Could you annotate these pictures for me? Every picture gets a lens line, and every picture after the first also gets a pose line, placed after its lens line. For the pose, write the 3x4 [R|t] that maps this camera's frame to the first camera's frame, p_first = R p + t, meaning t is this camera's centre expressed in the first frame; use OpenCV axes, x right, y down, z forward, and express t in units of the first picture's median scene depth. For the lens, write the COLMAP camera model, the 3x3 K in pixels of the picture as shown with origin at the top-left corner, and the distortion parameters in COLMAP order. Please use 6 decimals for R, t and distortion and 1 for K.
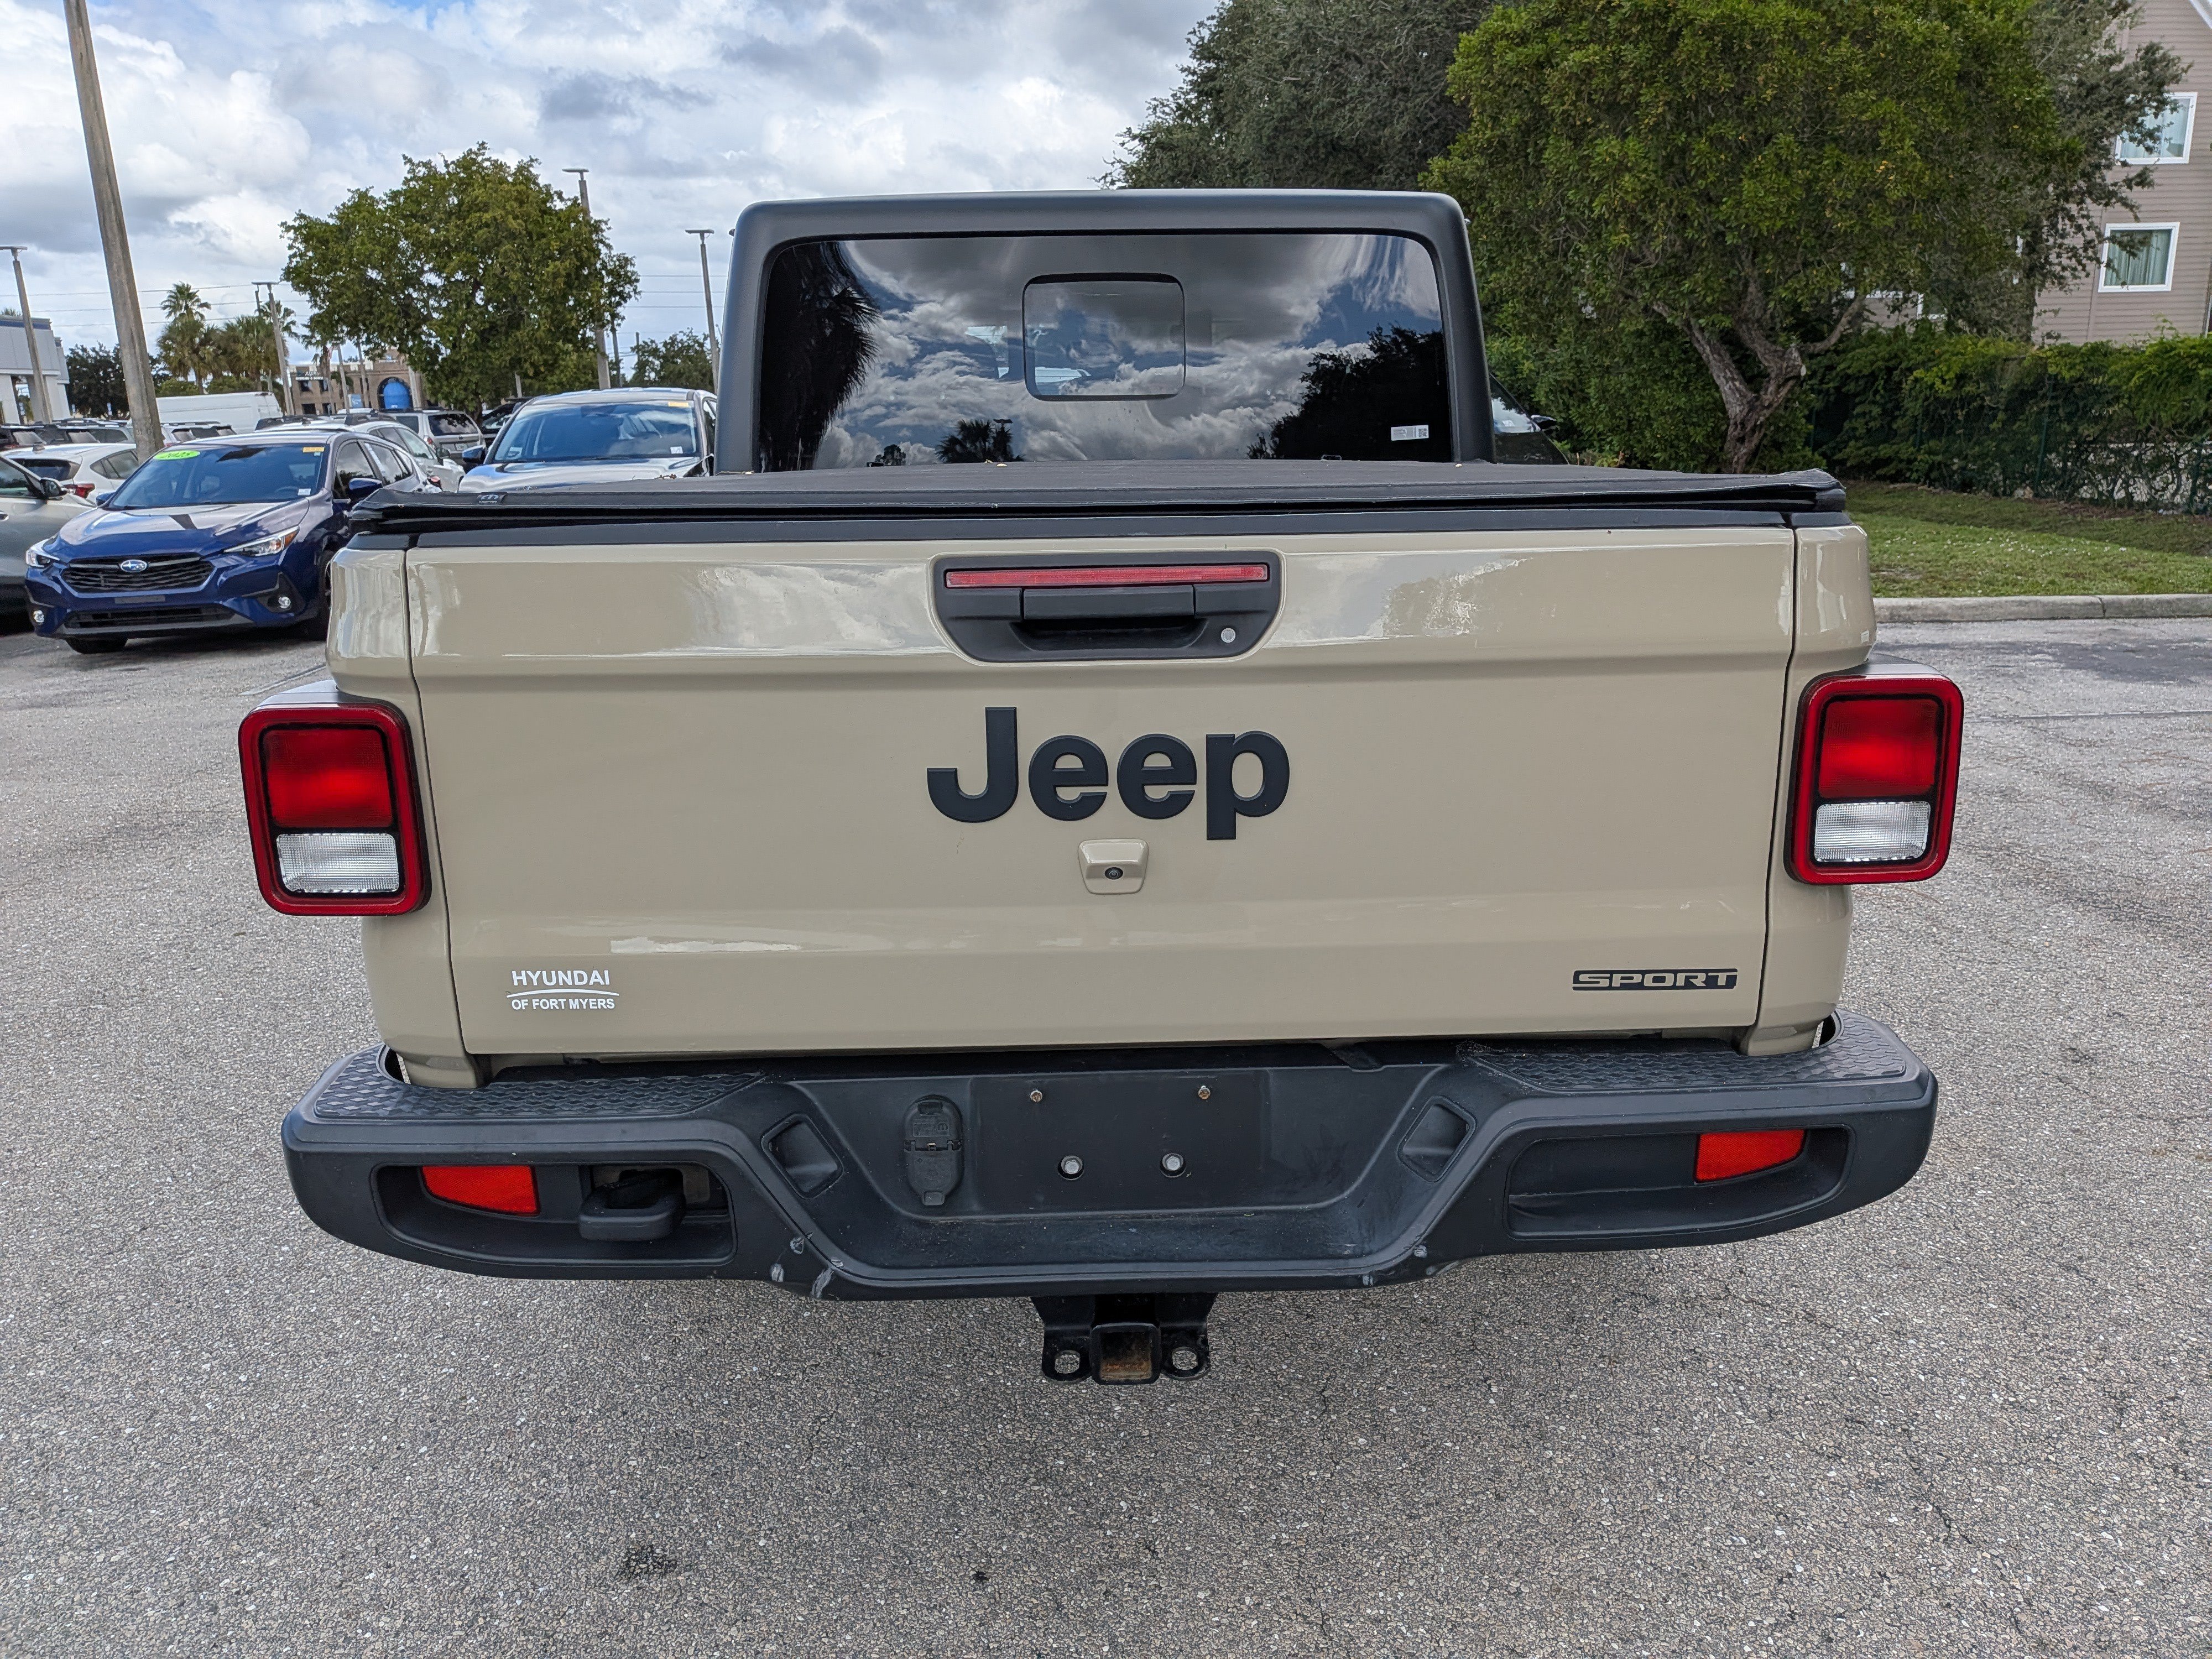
lens RADIAL K [[1621.0, 0, 1113.7], [0, 1621.0, 839.9], [0, 0, 1]] dist [0.019762, -0.026281]
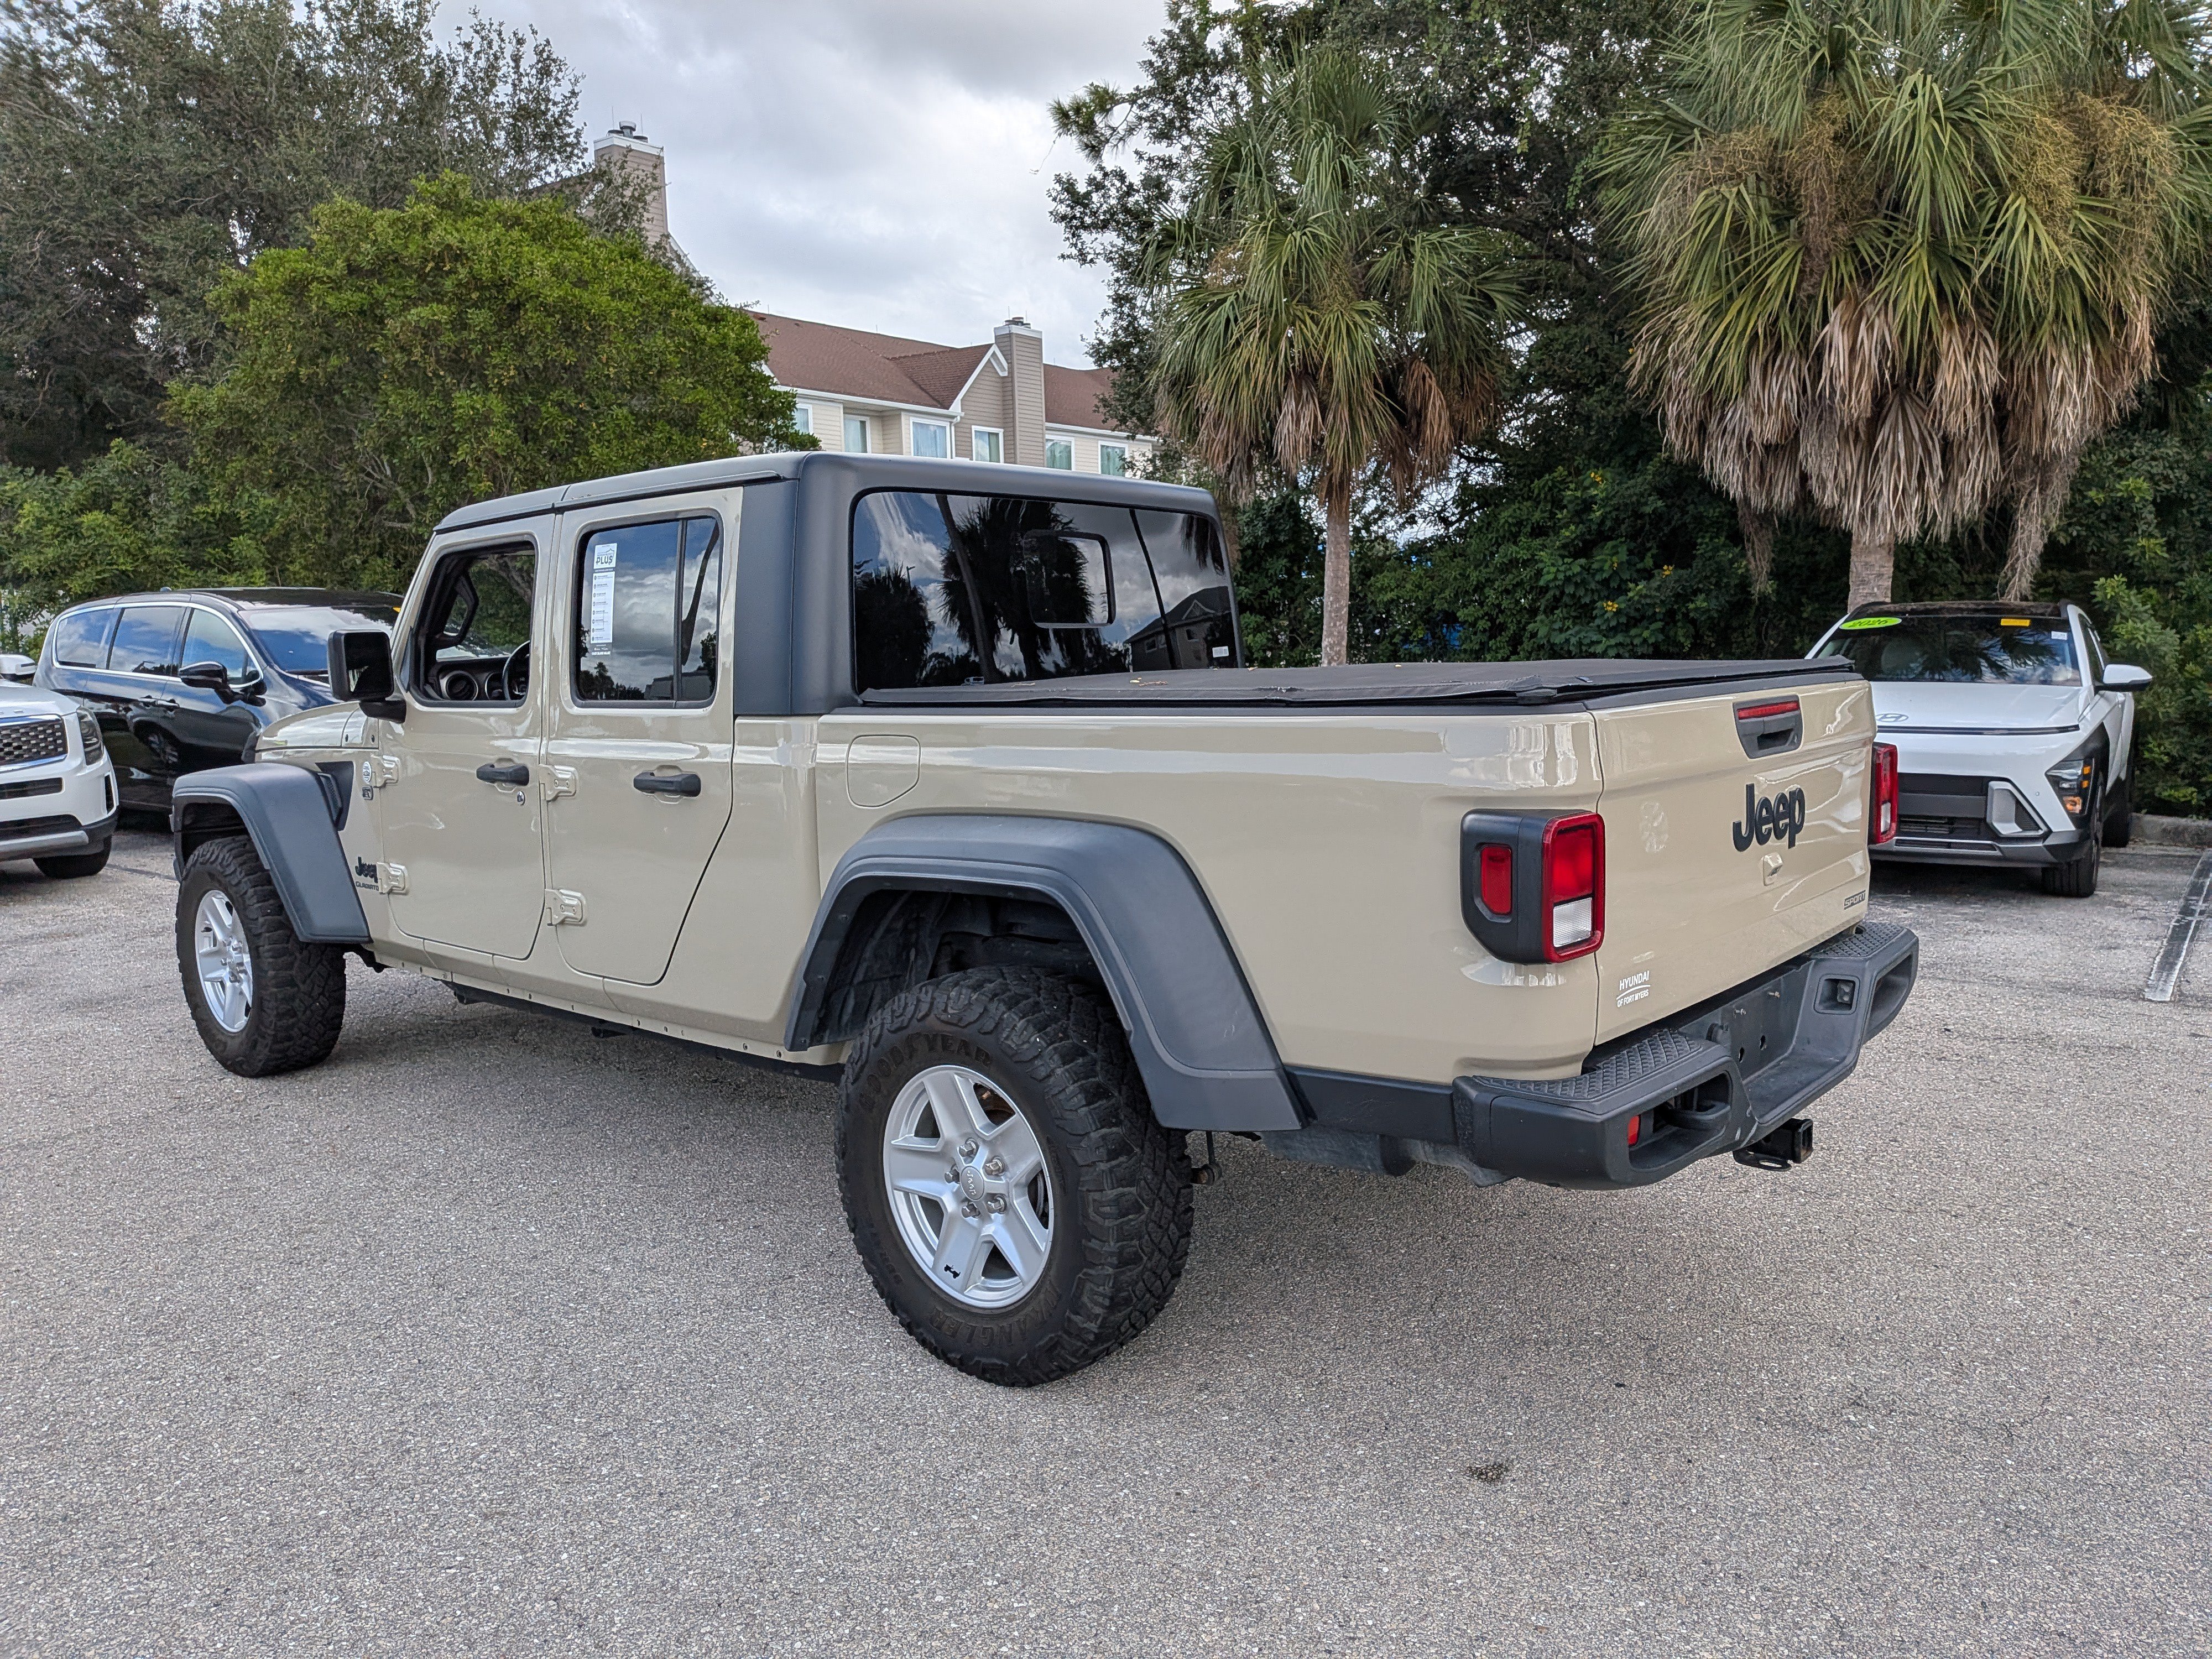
lens RADIAL K [[1621.0, 0, 1194.9], [0, 1621.0, 848.5], [0, 0, 1]] dist [0.019762, -0.026281]
pose [[0.645858, -0.102296, 0.756573, -0.214281], [0.204777, 0.977882, -0.042591, -0.007130], [-0.735482, 0.182436, 0.652521, 0.033321]]
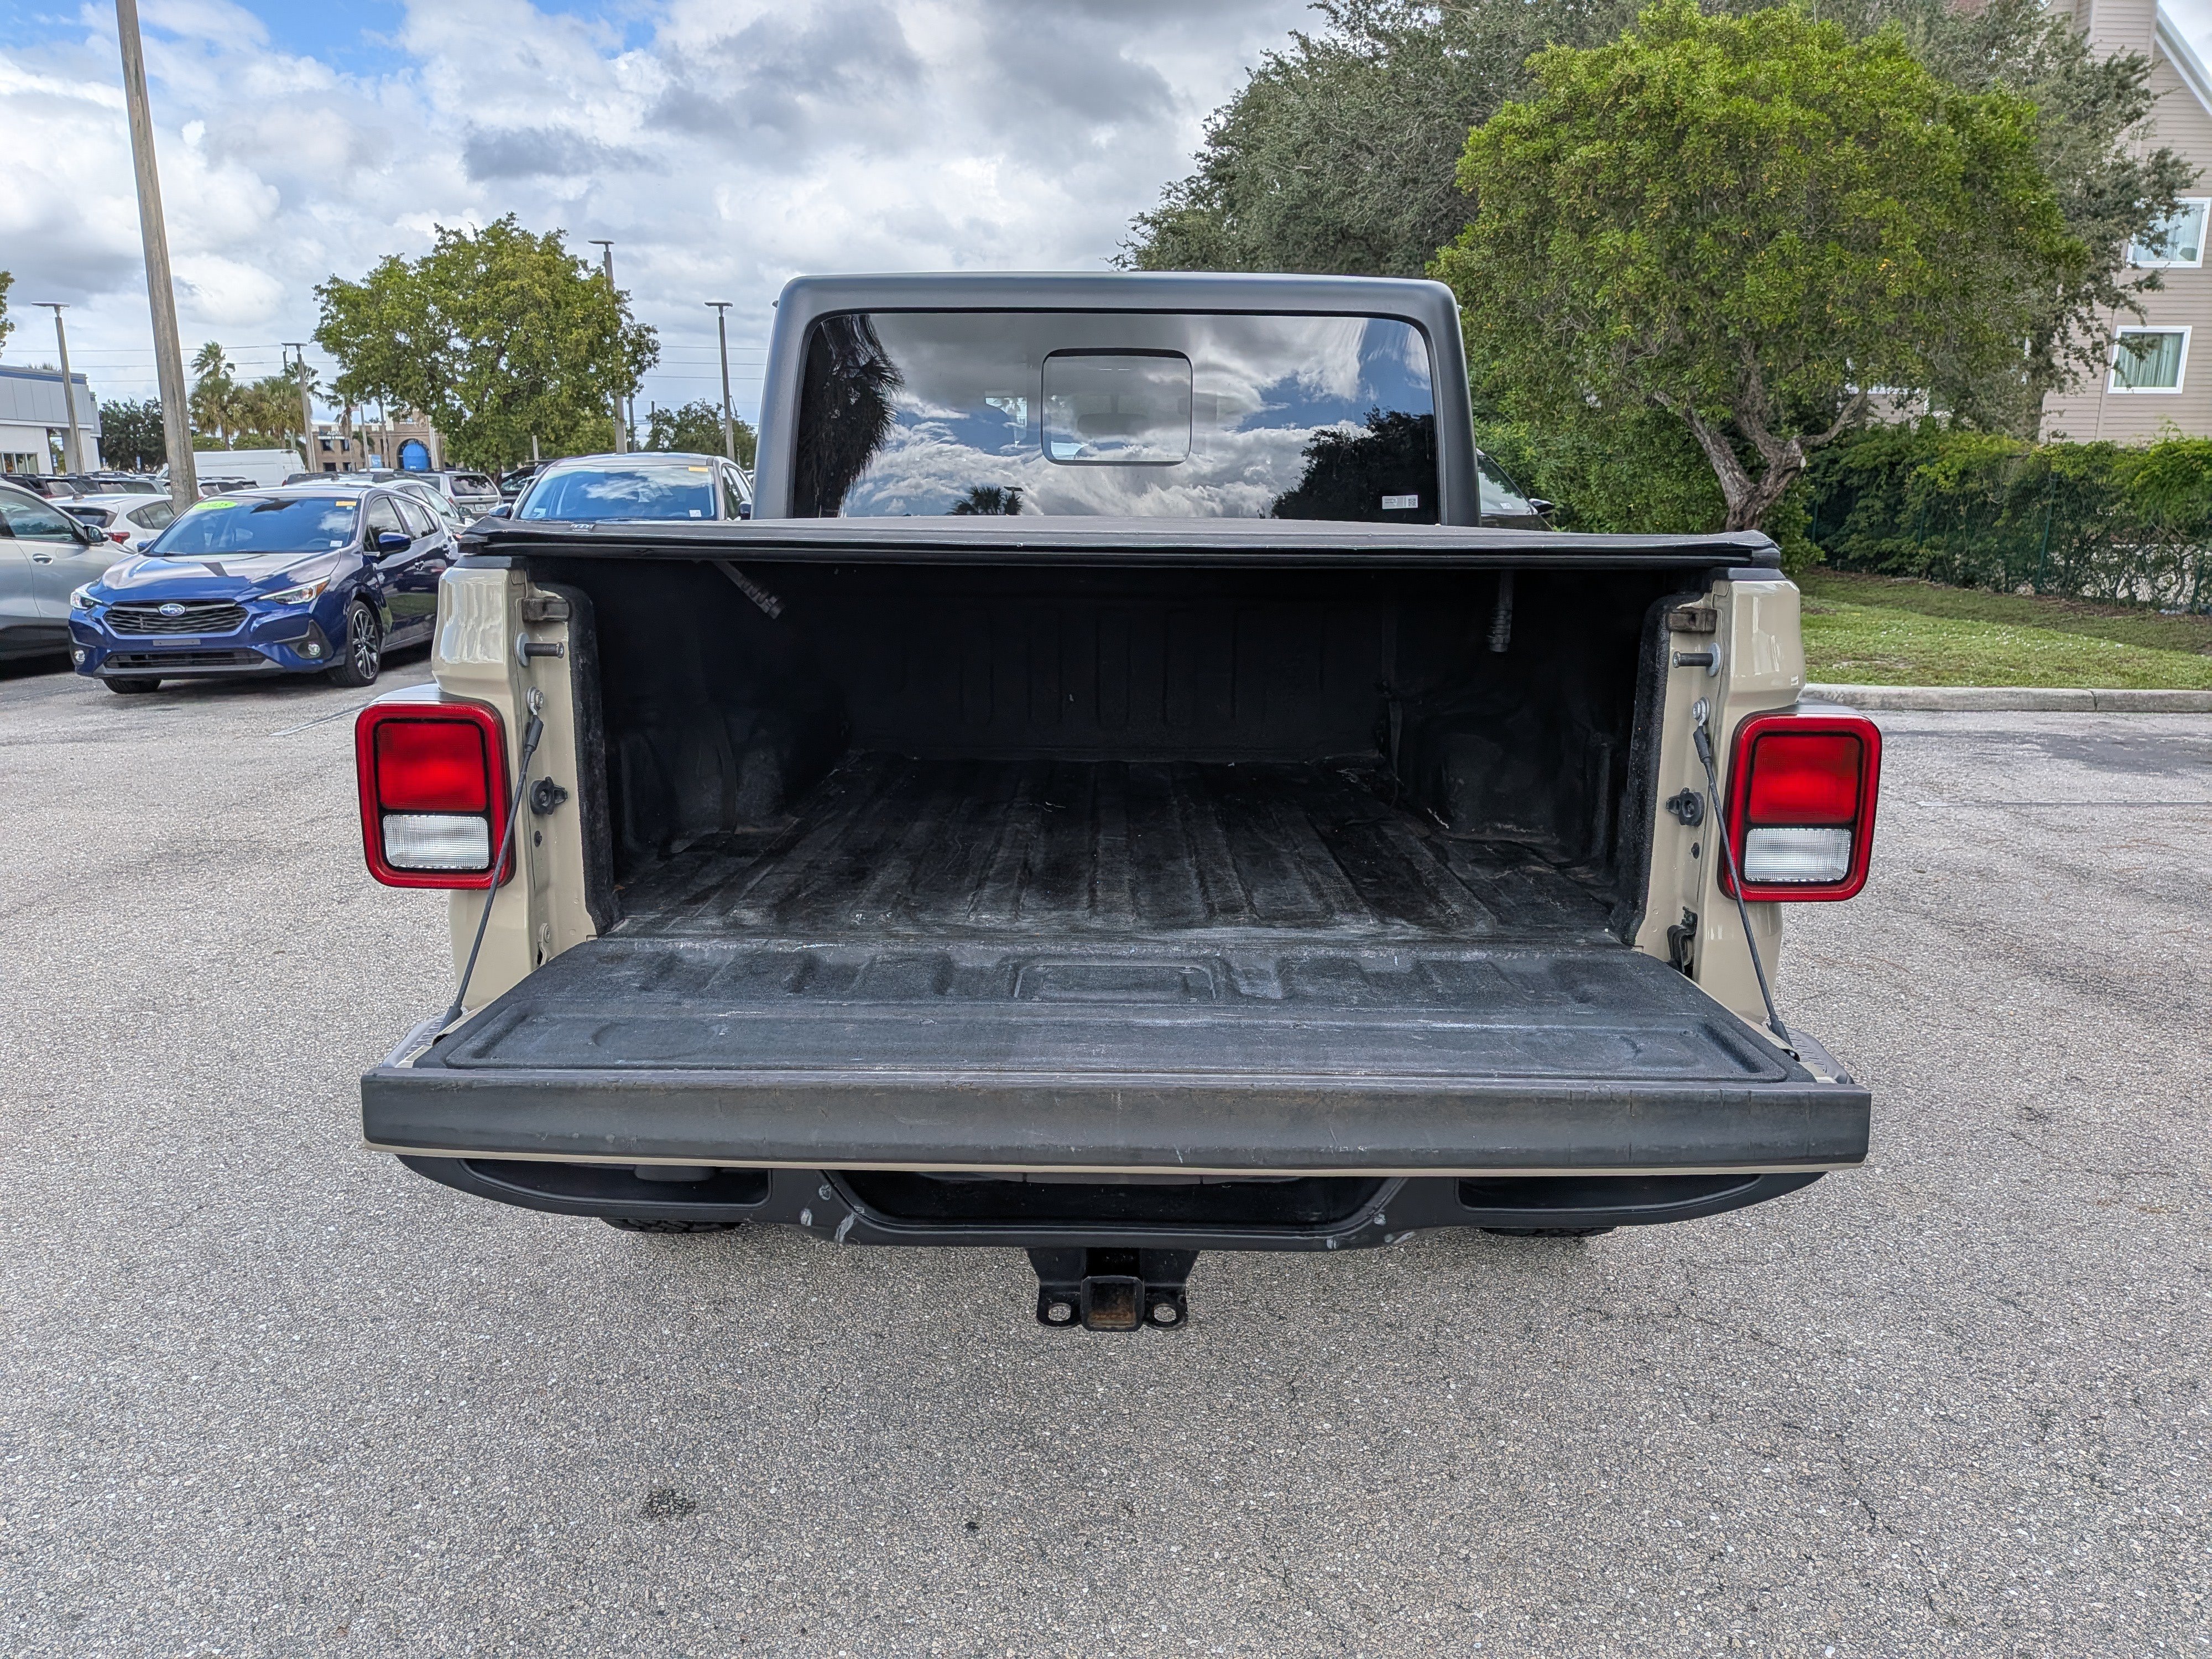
lens RADIAL K [[1621.0, 0, 1068.7], [0, 1621.0, 869.5], [0, 0, 1]] dist [0.019762, -0.026281]
pose [[0.999285, 0.029381, -0.023785, -0.000669], [-0.030027, 0.999177, -0.027258, 0.006117], [0.022965, 0.027953, 0.999345, -0.015190]]
